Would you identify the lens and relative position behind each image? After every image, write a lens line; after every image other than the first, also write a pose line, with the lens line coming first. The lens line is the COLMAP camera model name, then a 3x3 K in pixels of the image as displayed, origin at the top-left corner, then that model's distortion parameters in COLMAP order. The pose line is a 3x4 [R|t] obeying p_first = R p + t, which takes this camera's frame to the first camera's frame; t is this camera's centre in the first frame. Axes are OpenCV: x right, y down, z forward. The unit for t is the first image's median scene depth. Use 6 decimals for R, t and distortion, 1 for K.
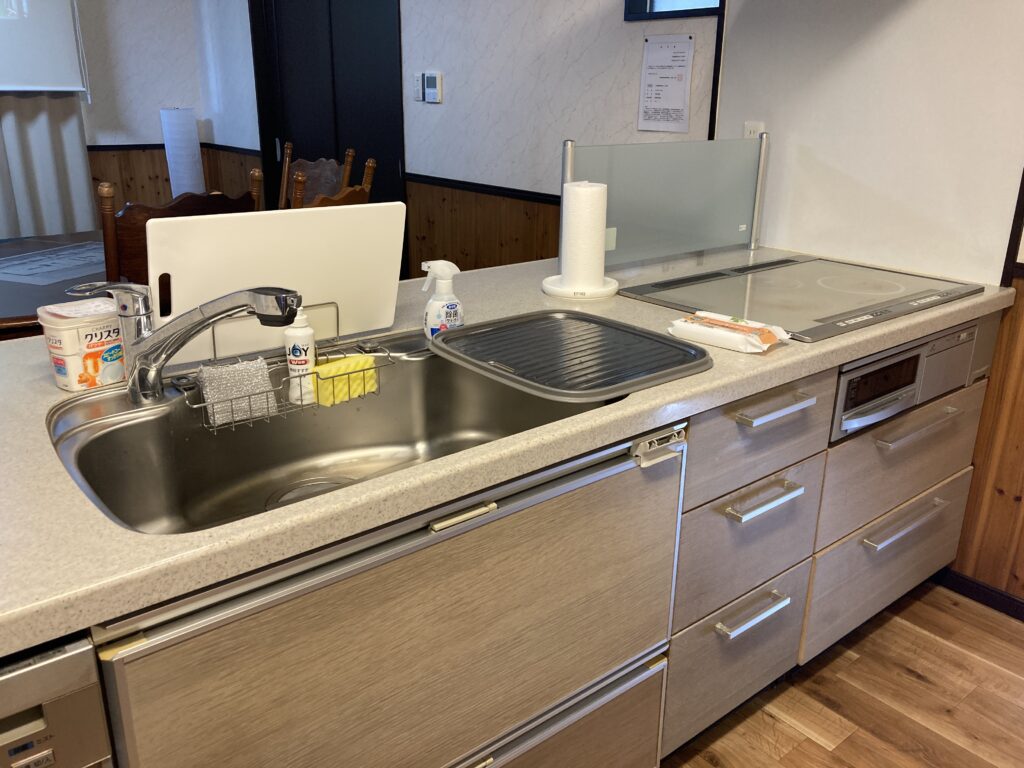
lens RADIAL K [[838.0, 0, 512.0], [0, 838.0, 384.0], [0, 0, 1]] dist [0.012367, -0.001941]
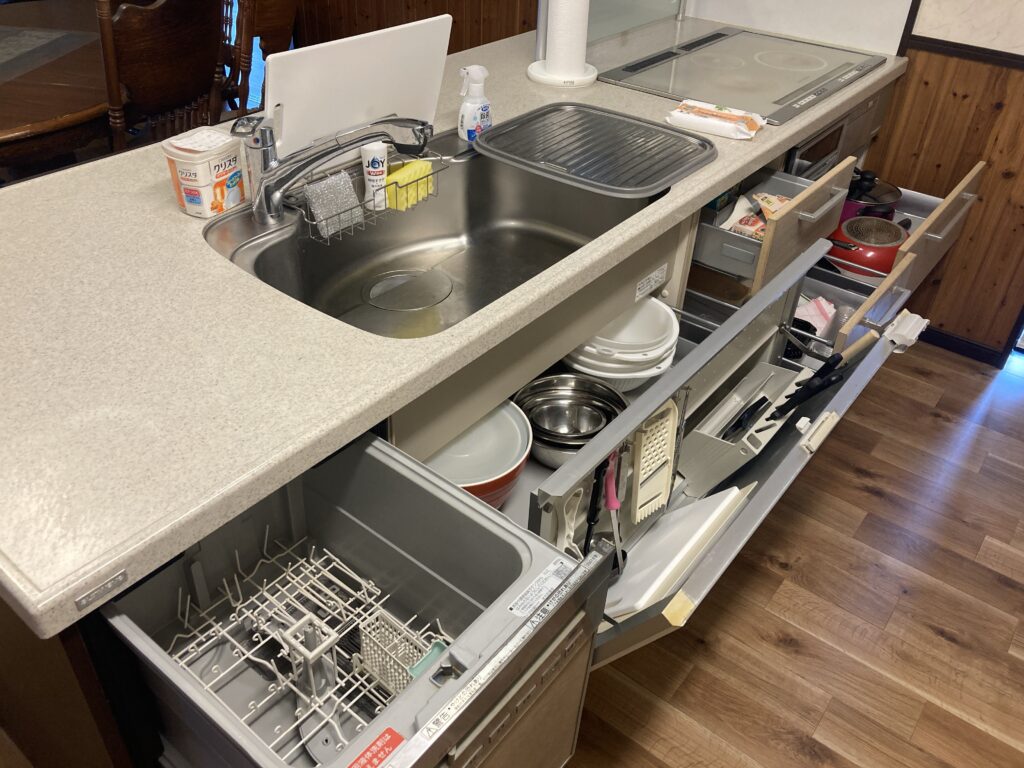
lens RADIAL K [[845.4, 0, 512.0], [0, 845.4, 384.0], [0, 0, 1]] dist [-0.010590, -0.008364]
pose [[0.977527, -0.107171, 0.181534, -0.290536], [0.049785, 0.954136, 0.295206, -0.075602], [-0.204845, -0.279535, 0.938029, -0.163790]]
